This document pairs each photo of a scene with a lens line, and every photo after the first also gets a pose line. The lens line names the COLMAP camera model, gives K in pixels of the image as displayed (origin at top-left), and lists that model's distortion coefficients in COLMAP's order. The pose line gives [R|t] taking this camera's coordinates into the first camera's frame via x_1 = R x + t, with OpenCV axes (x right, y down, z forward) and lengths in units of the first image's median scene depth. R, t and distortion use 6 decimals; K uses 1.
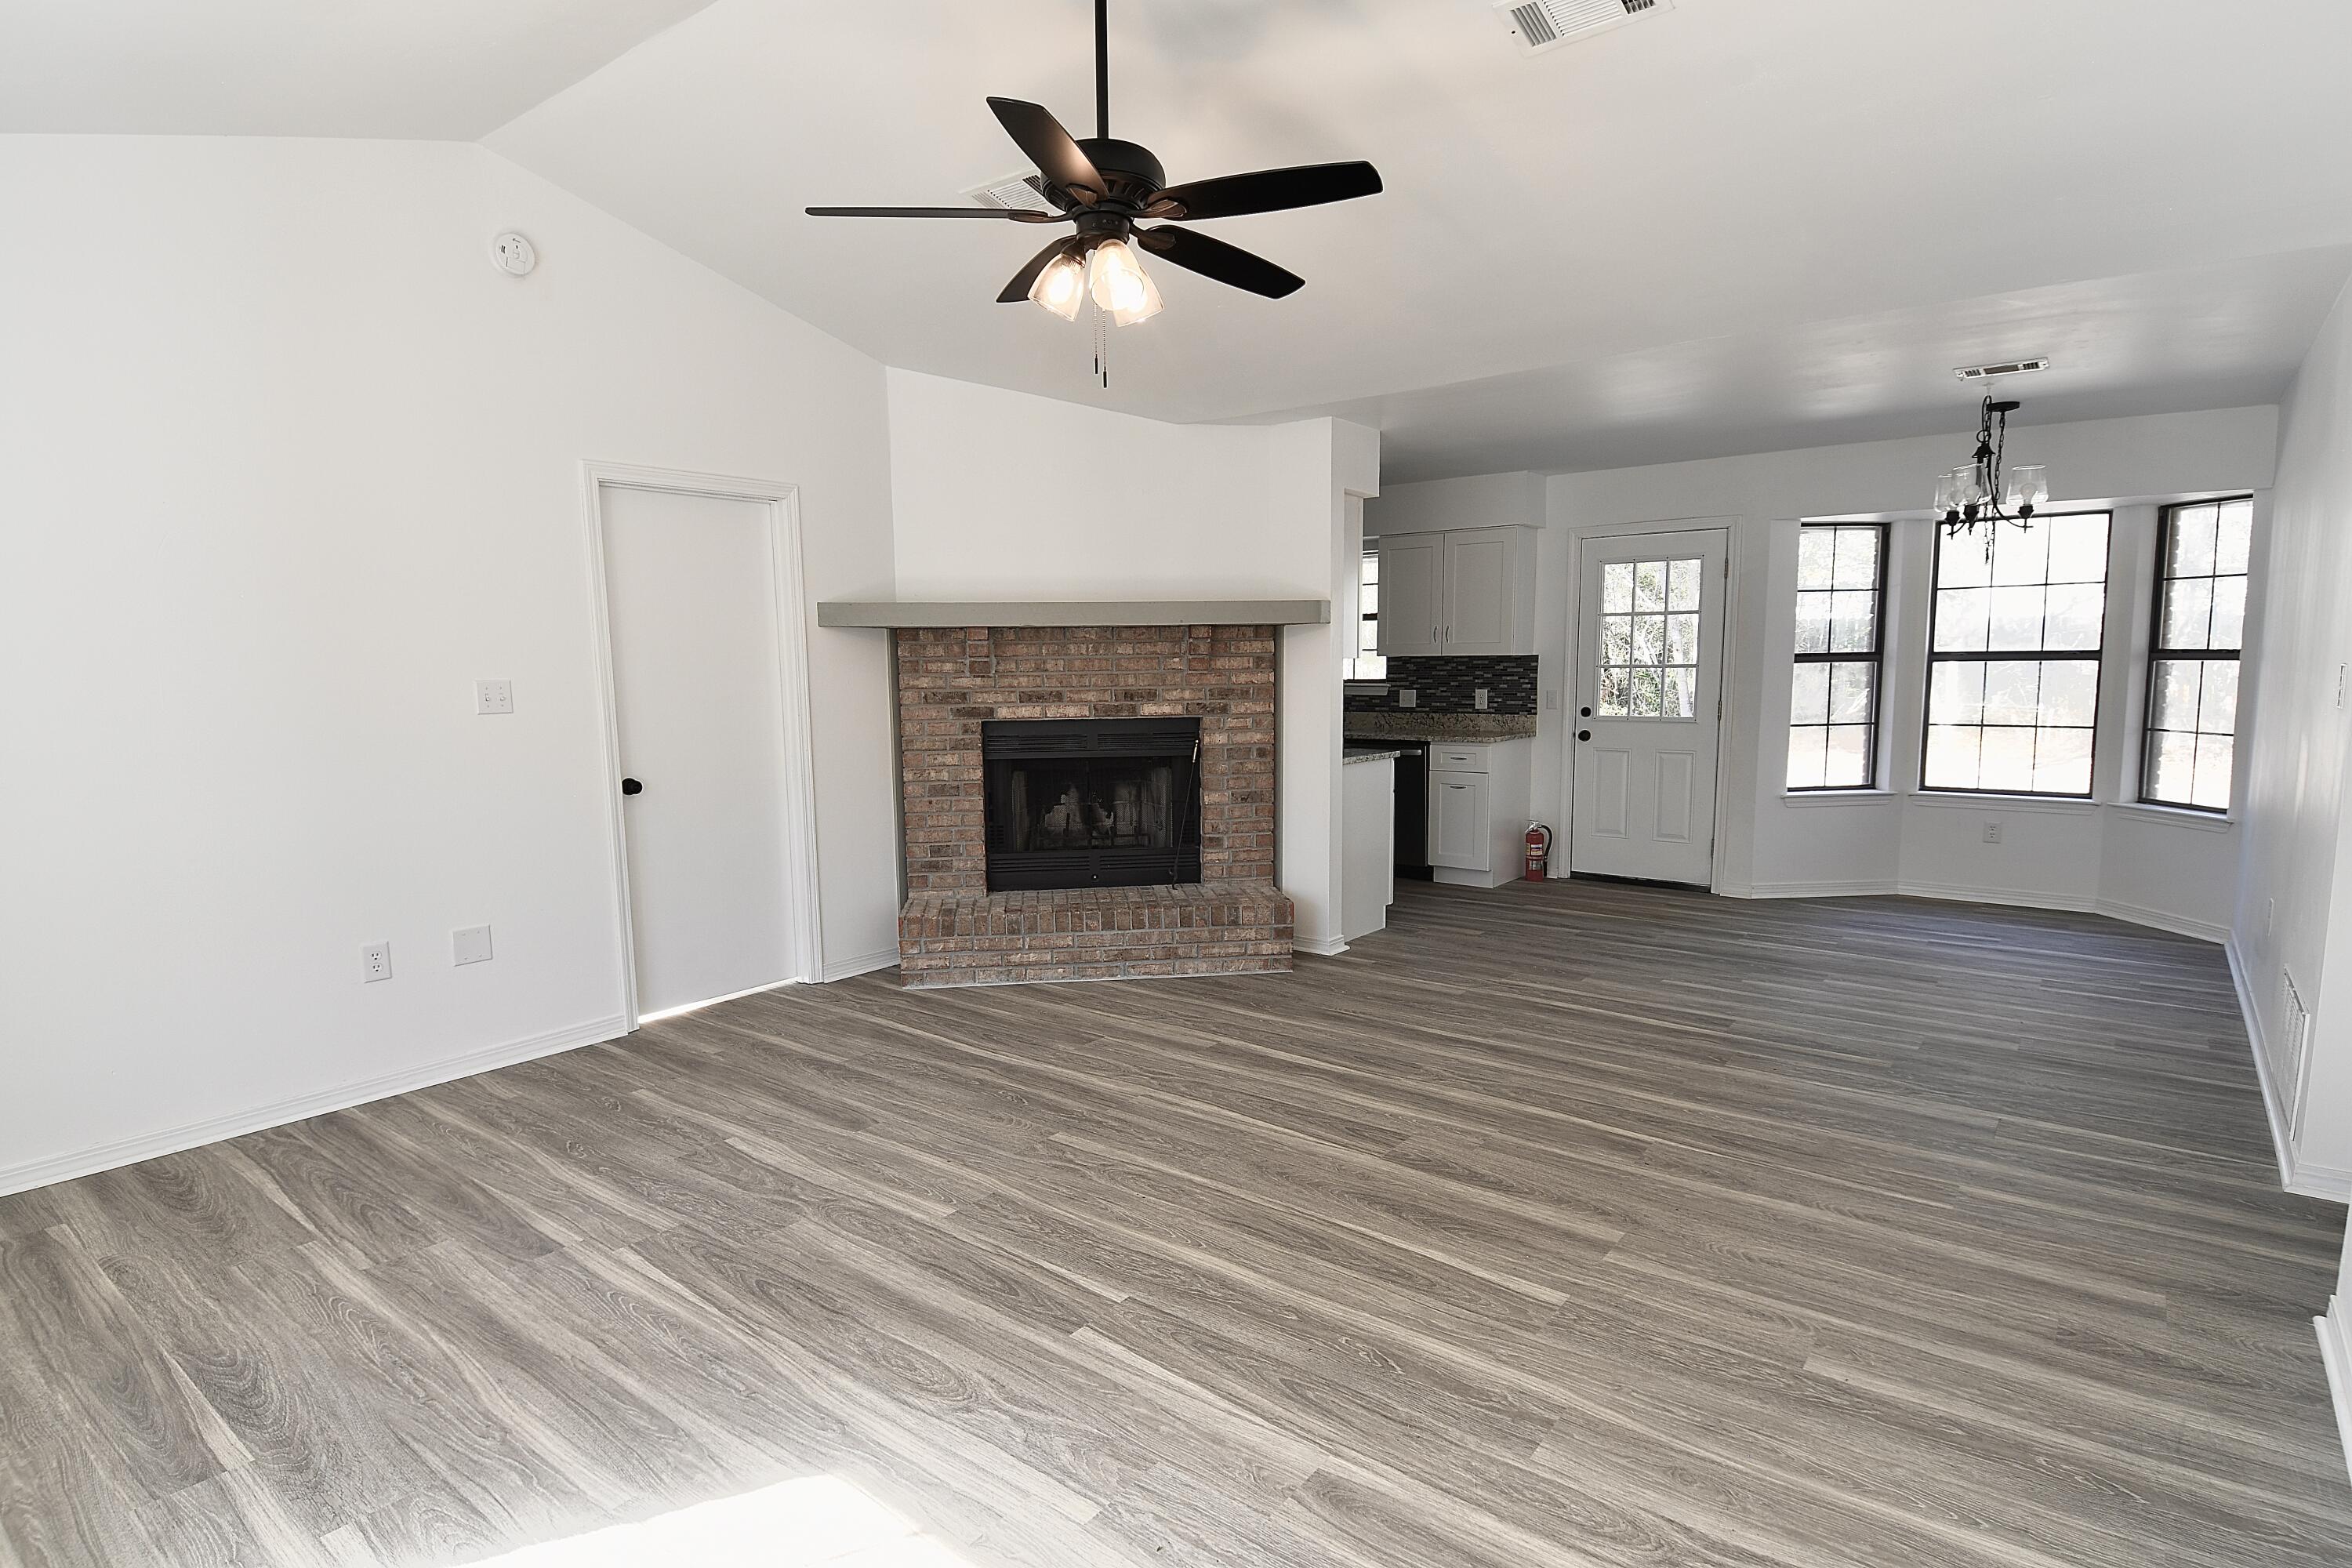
lens RADIAL K [[1216.8, 0, 1162.3], [0, 1216.8, 799.1], [0, 0, 1]] dist [0.025195, -0.037817]
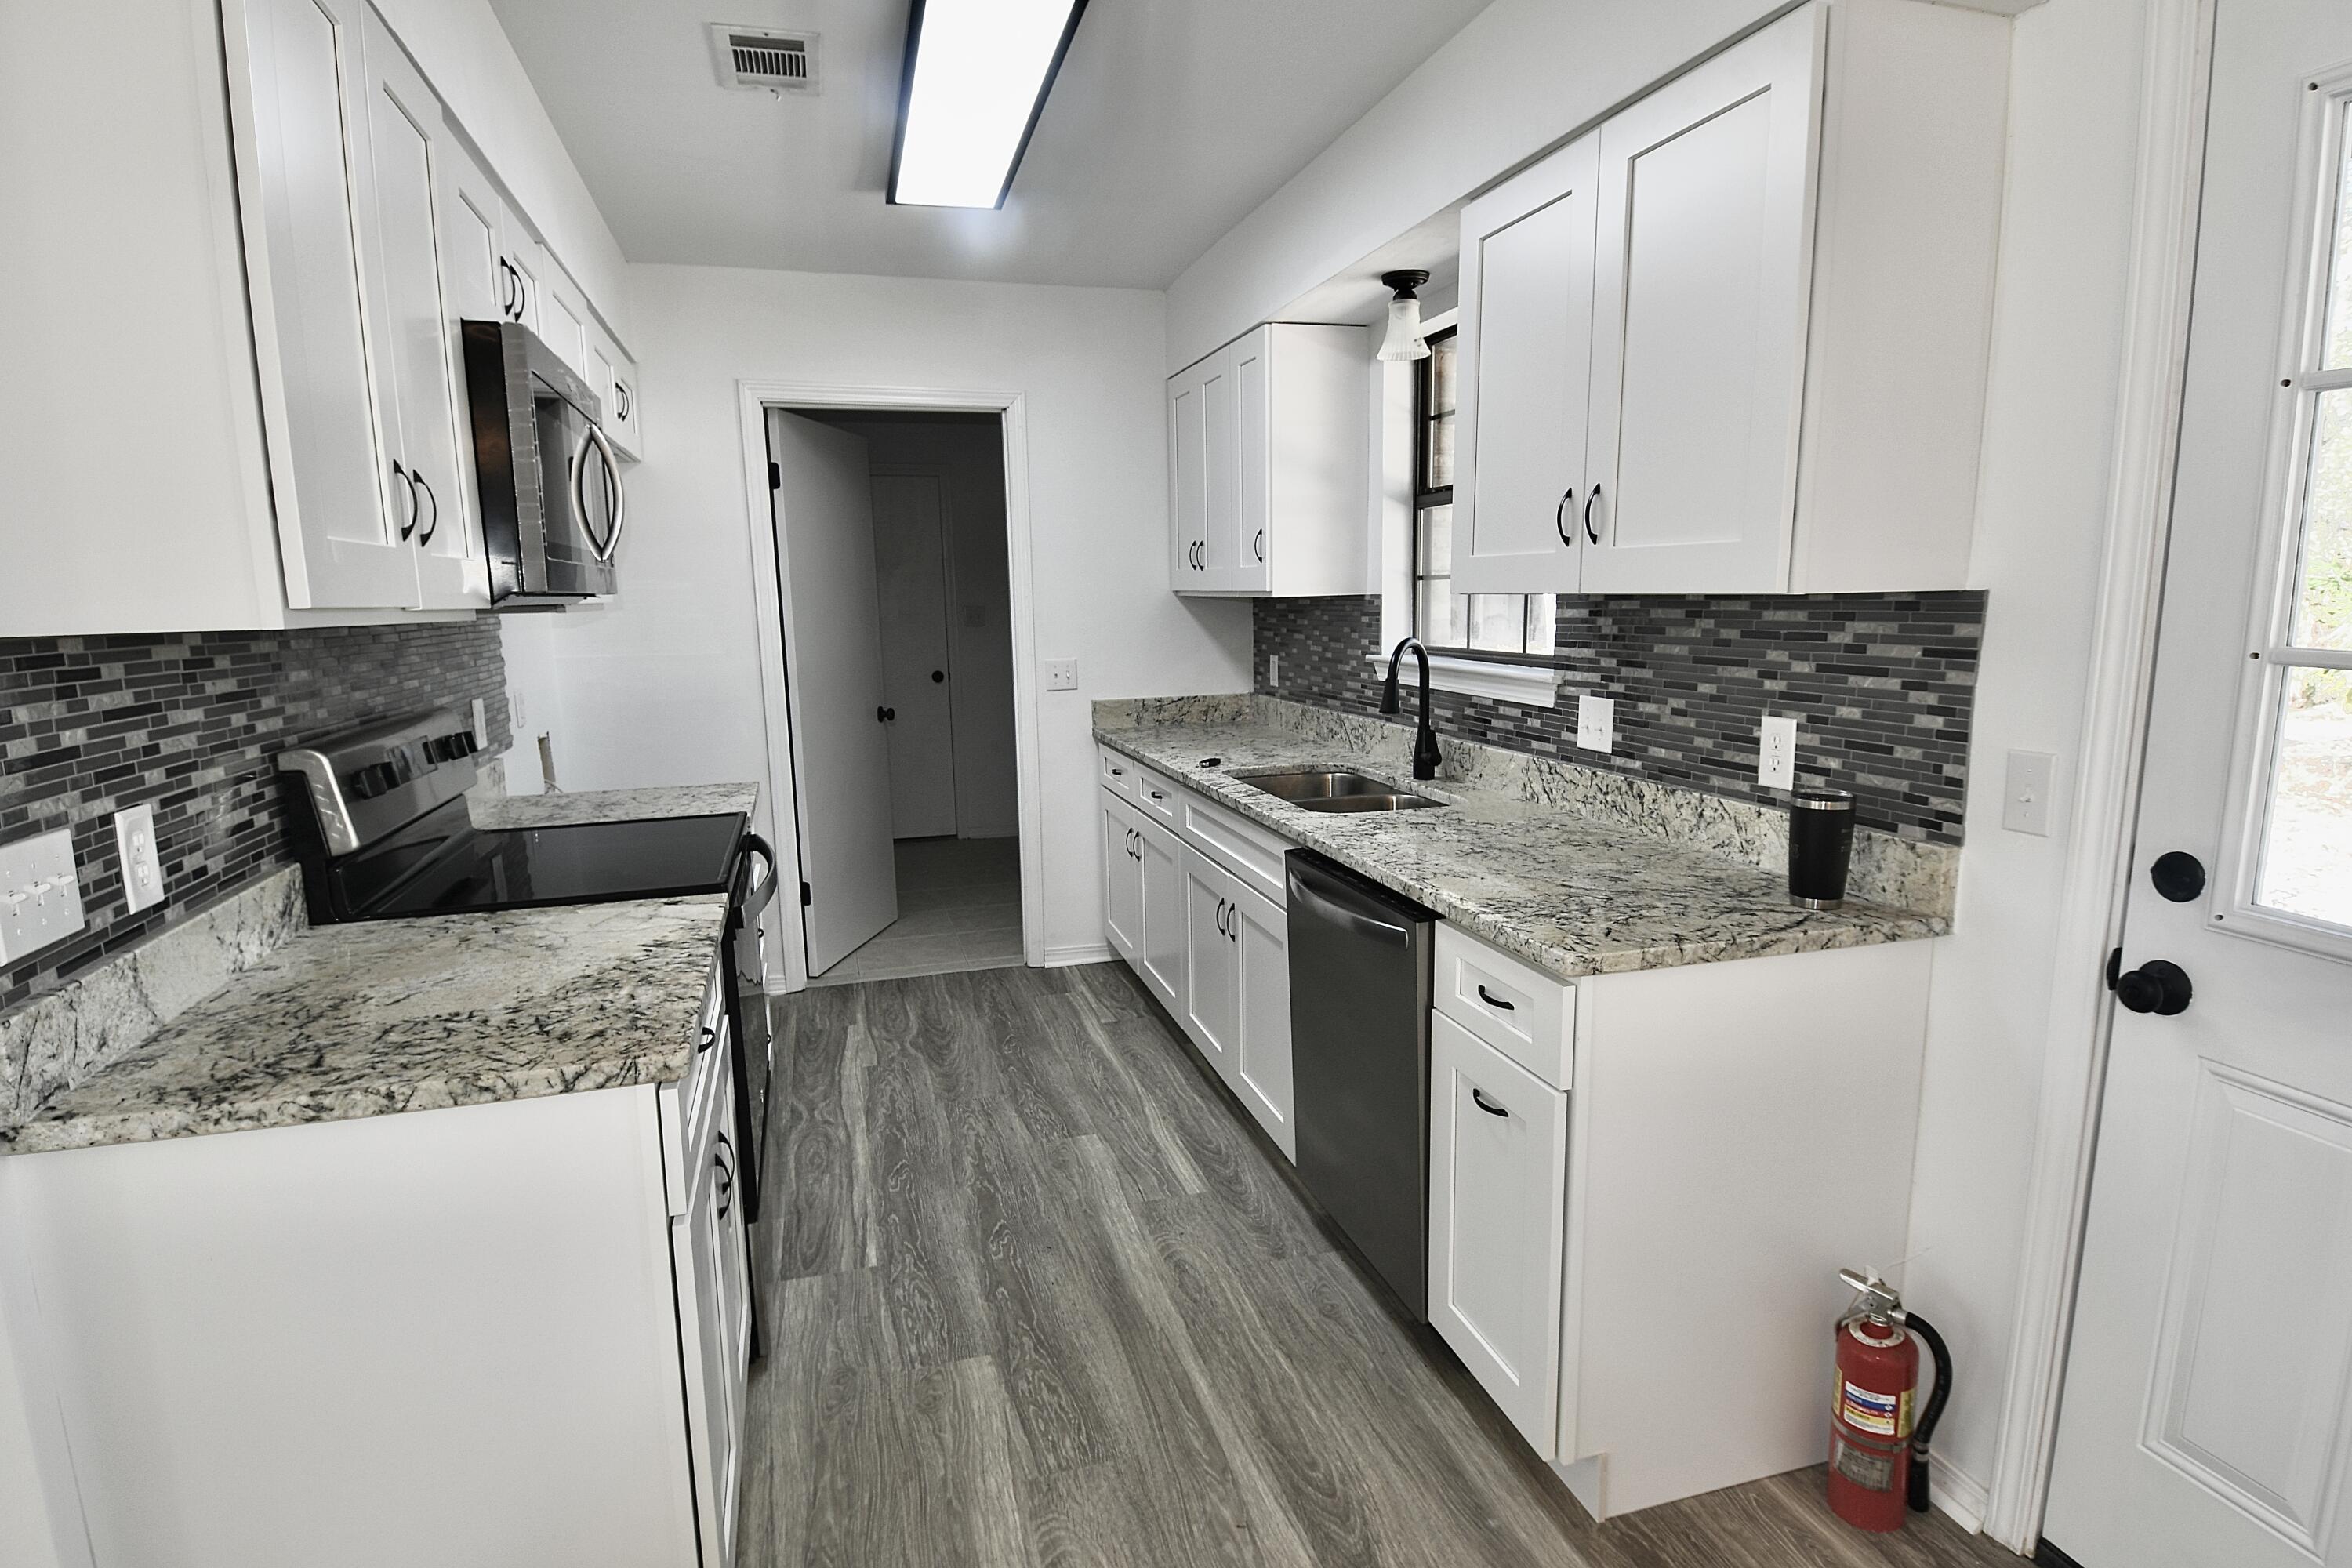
lens RADIAL K [[1216.8, 0, 1162.3], [0, 1216.8, 799.1], [0, 0, 1]] dist [0.025195, -0.037817]
pose [[0.813784, 0.095414, -0.573282, 0.590487], [-0.058422, 0.994865, 0.082649, -0.165590], [0.578224, -0.033767, 0.815179, 1.343545]]
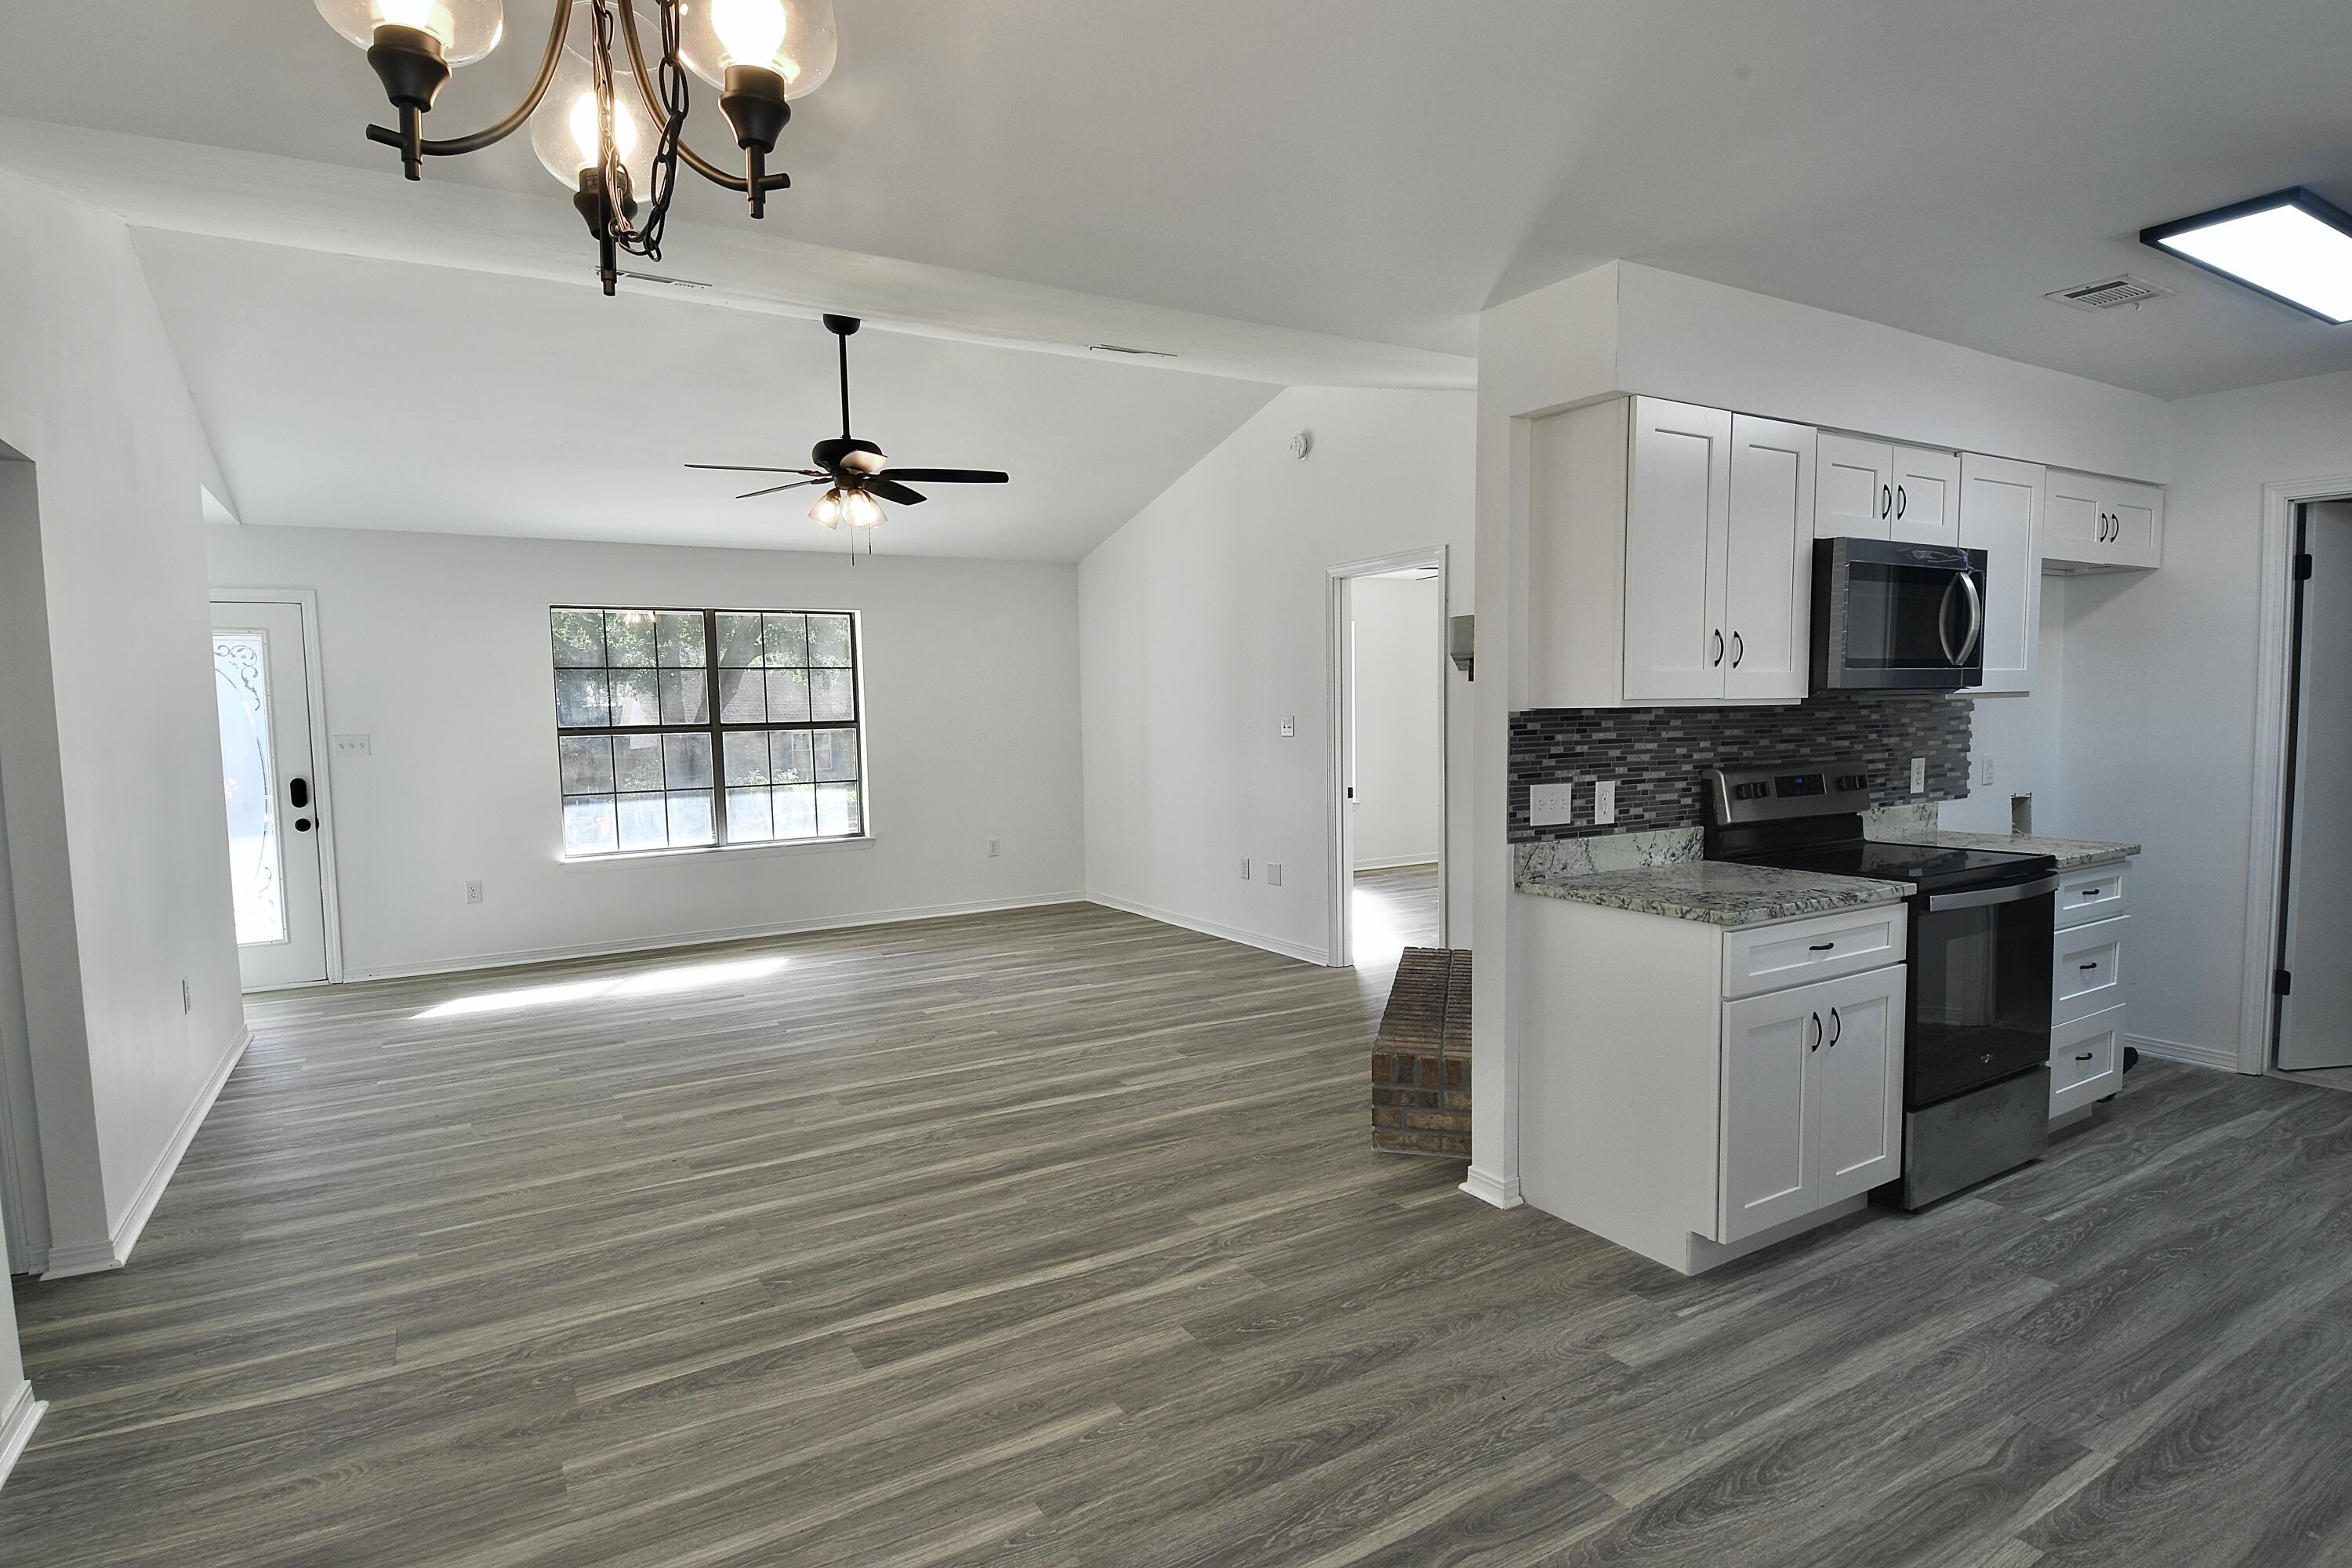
lens RADIAL K [[1216.8, 0, 1162.3], [0, 1216.8, 799.1], [0, 0, 1]] dist [0.025195, -0.037817]
pose [[-0.353569, 0.092747, -0.930799, 1.051077], [-0.085418, 0.987714, 0.130864, -0.188836], [0.931500, 0.125776, -0.341303, 1.466213]]
